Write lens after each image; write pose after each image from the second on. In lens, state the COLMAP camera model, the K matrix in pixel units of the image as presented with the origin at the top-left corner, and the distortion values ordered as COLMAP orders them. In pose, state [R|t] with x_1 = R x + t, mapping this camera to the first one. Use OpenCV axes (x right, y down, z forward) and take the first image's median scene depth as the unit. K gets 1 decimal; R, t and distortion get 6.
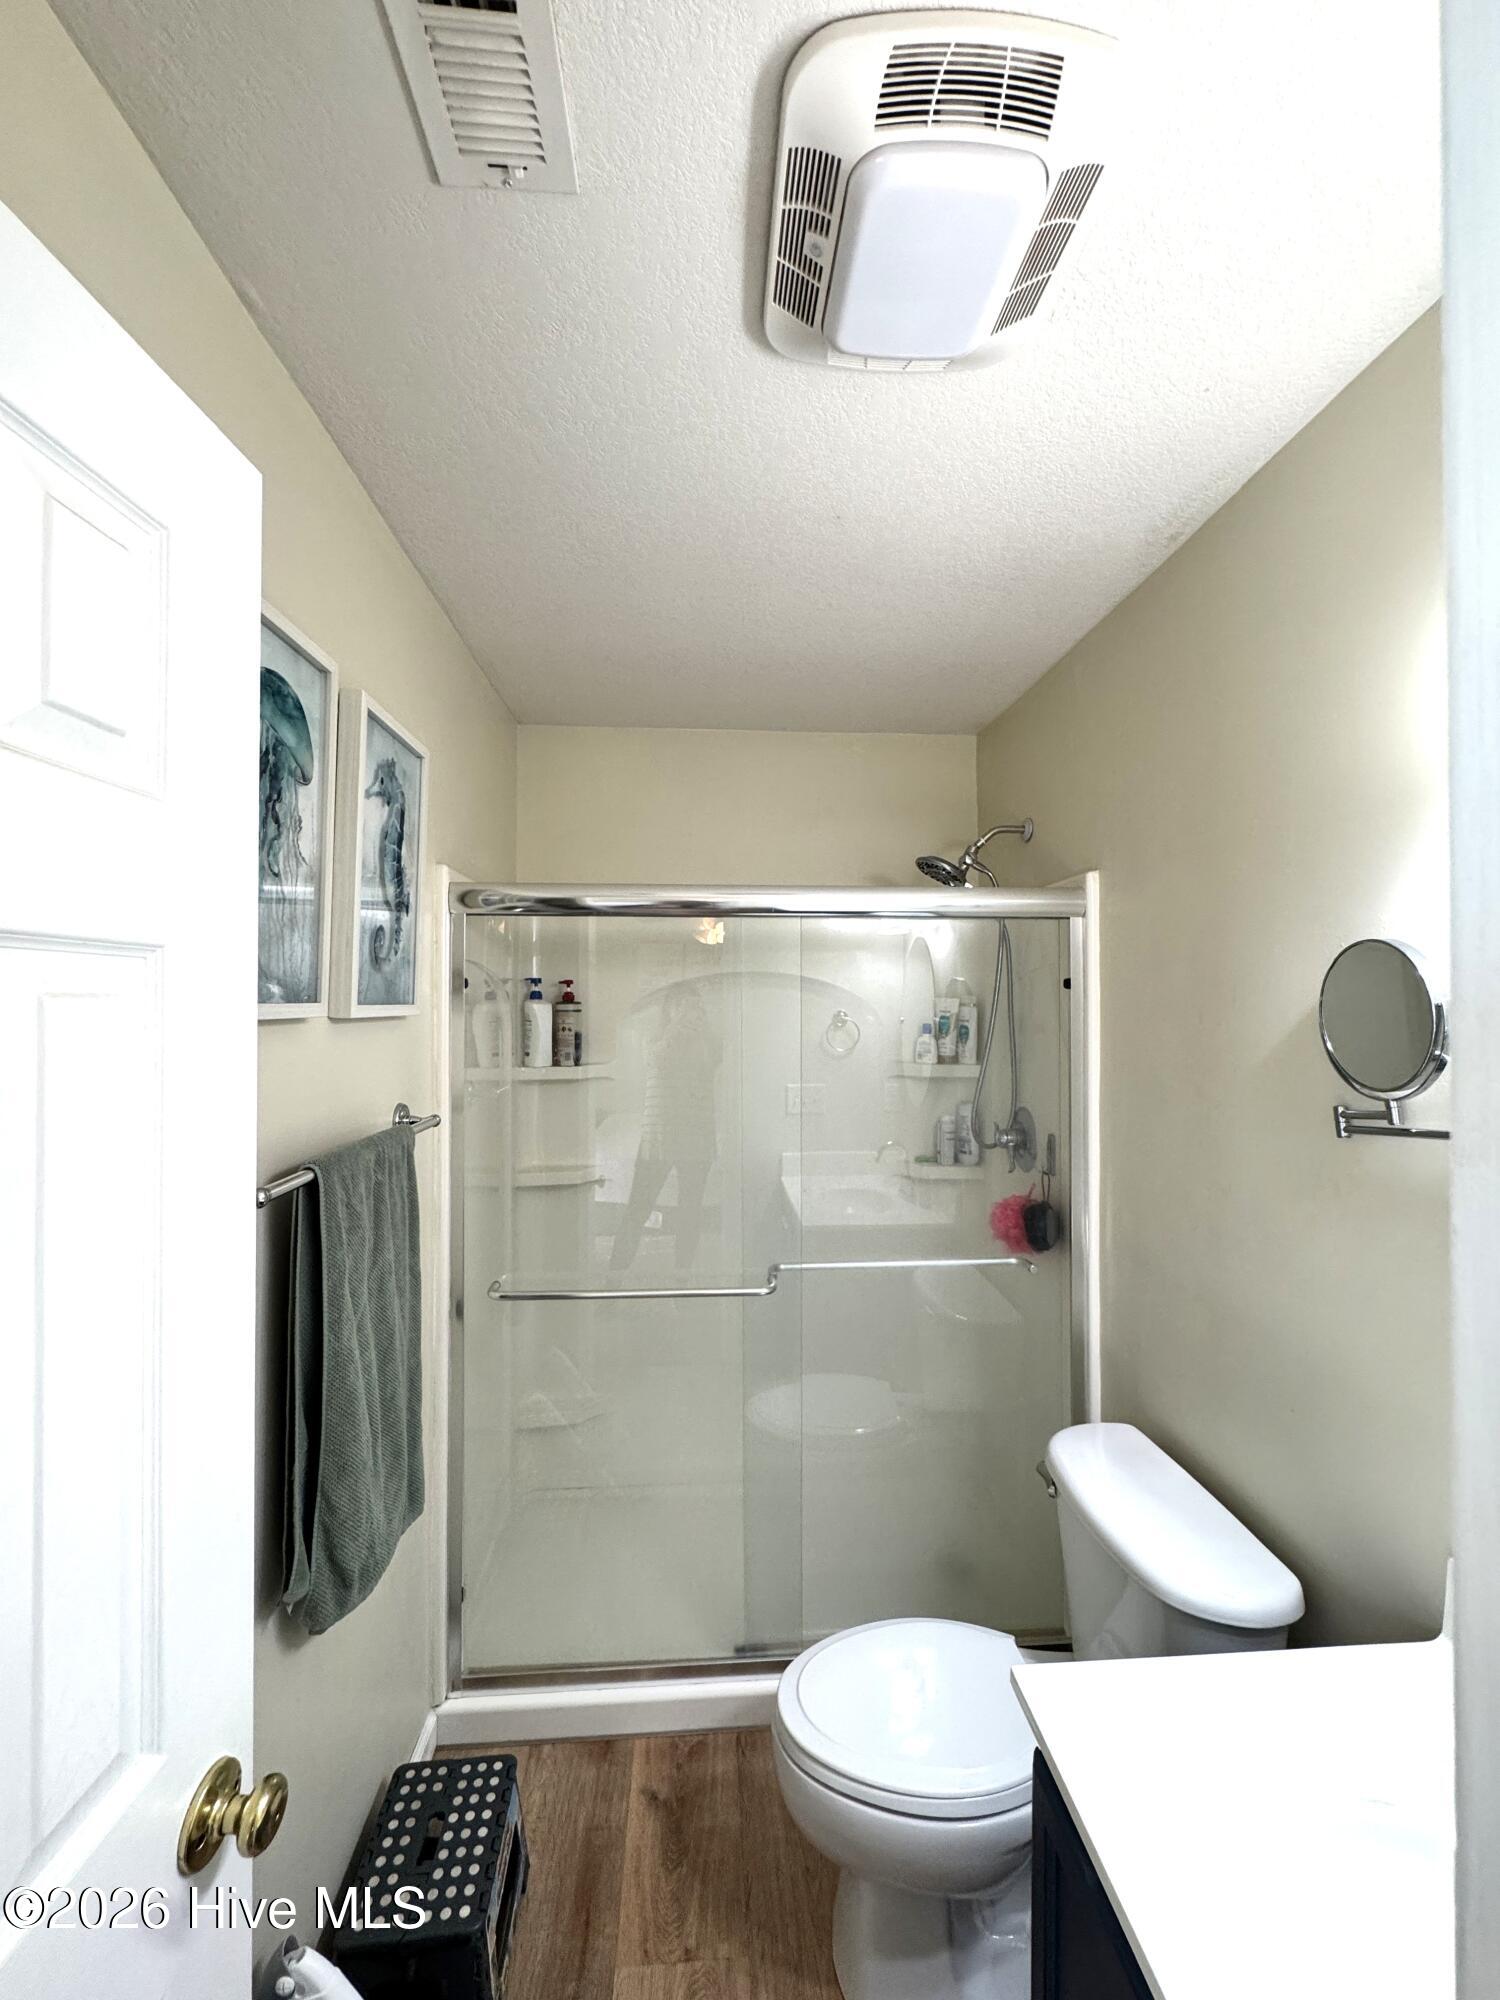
lens RADIAL K [[802.3, 0, 753.3], [0, 802.3, 995.0], [0, 0, 1]] dist [-0.002750, 0.000350]
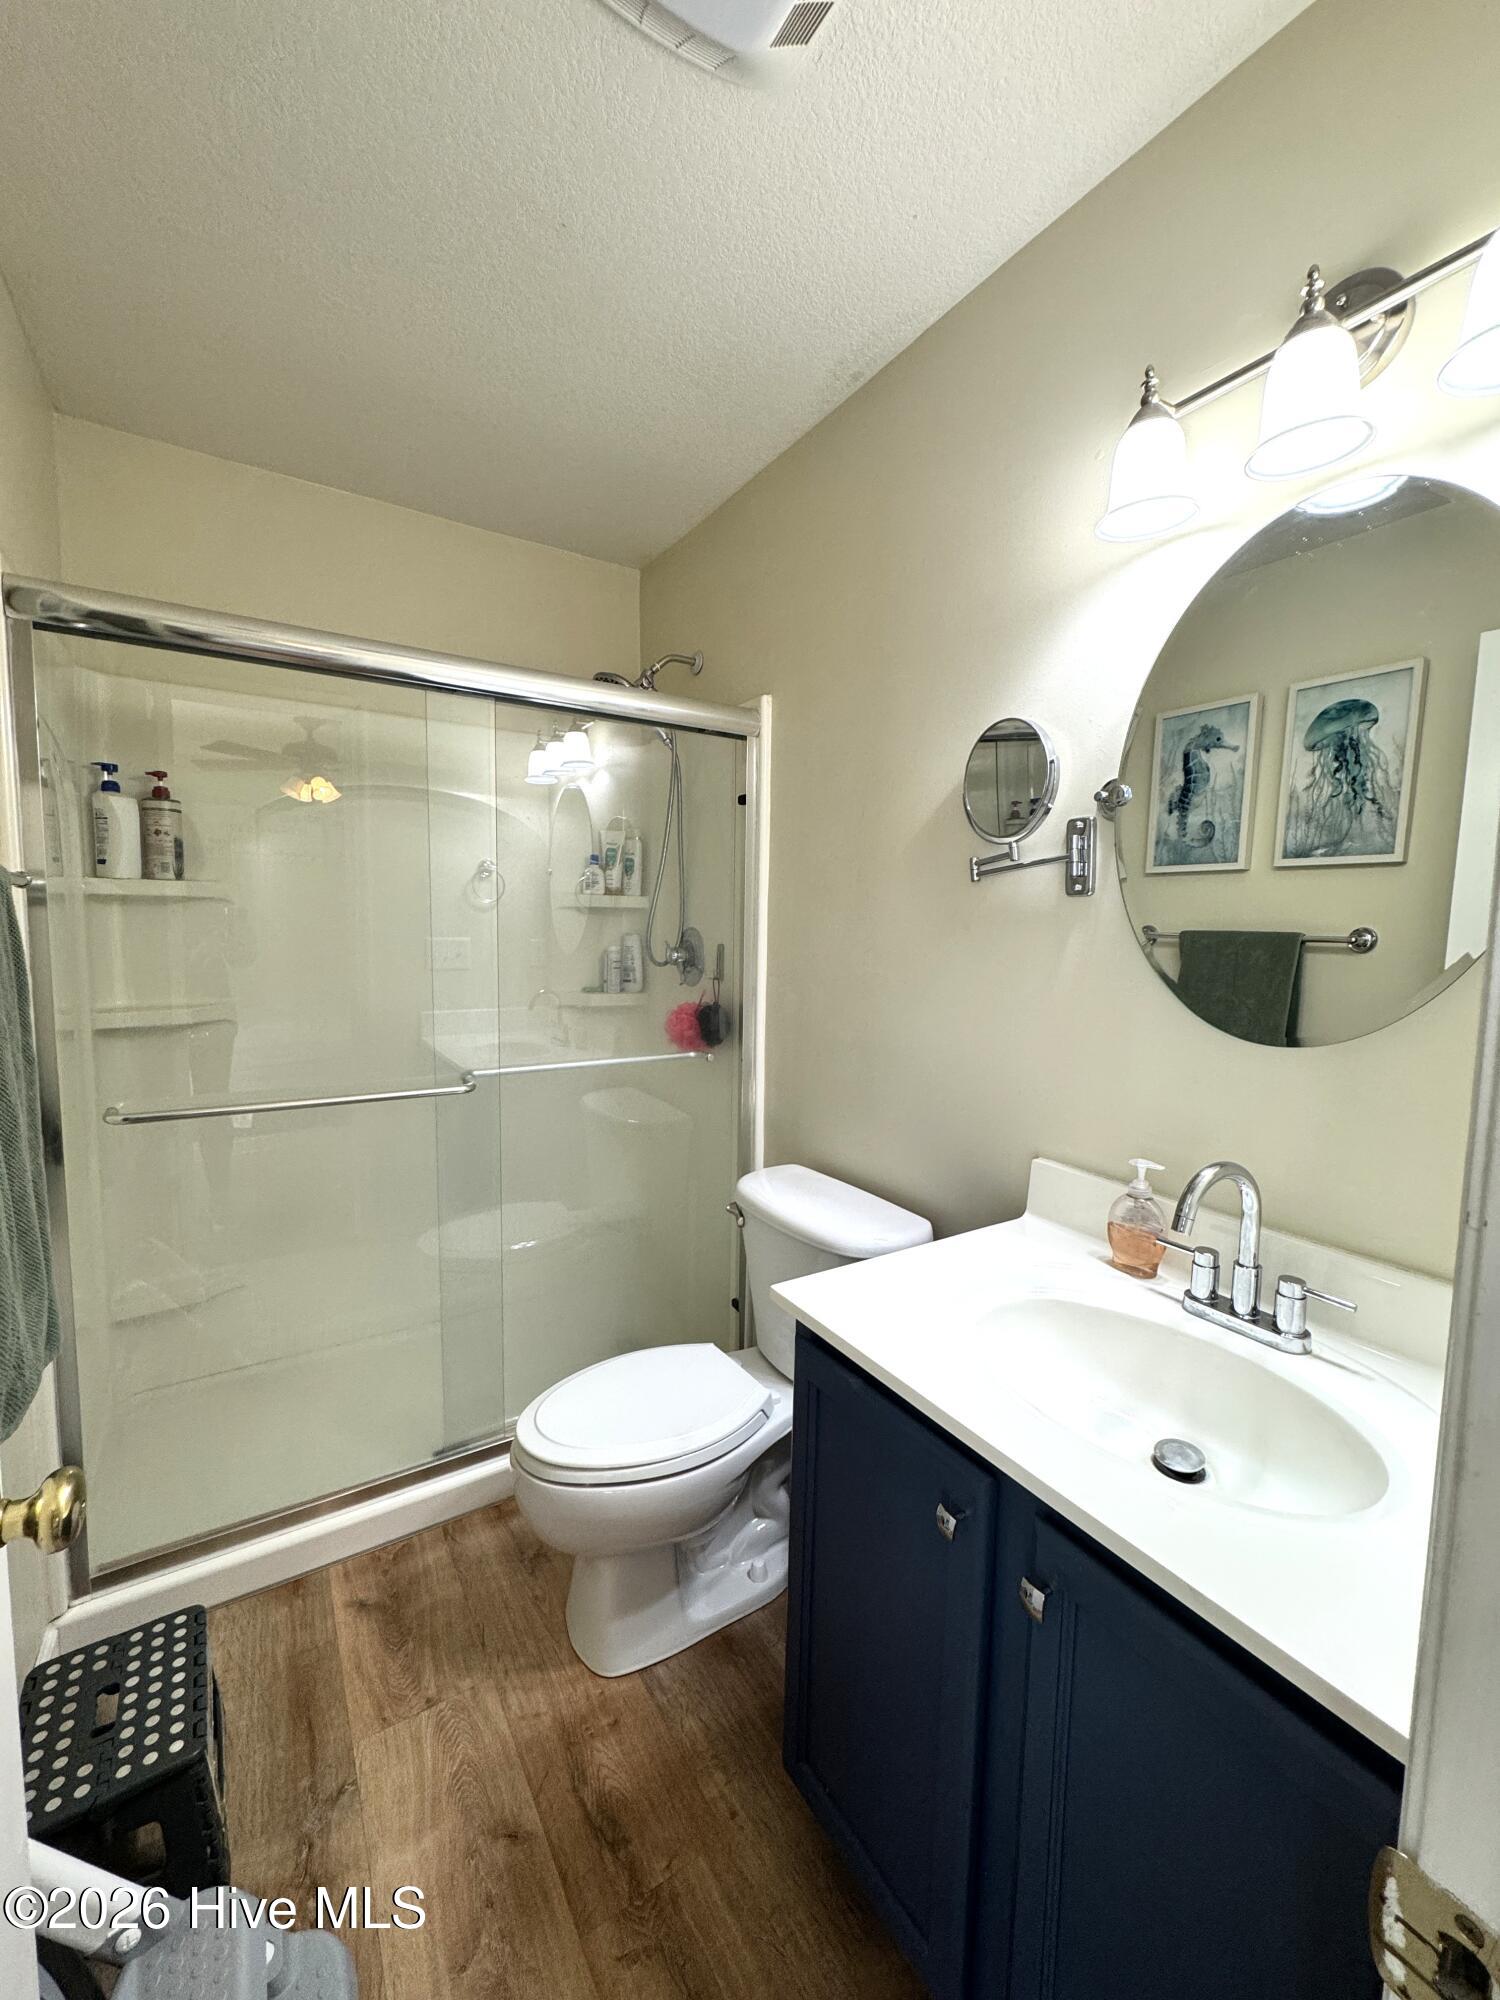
lens RADIAL K [[802.3, 0, 753.3], [0, 802.3, 995.0], [0, 0, 1]] dist [-0.002750, 0.000350]
pose [[0.878617, -0.029602, 0.476609, -0.119952], [-0.020796, 0.994758, 0.100121, 0.133844], [-0.477074, -0.097880, 0.873396, 0.005000]]
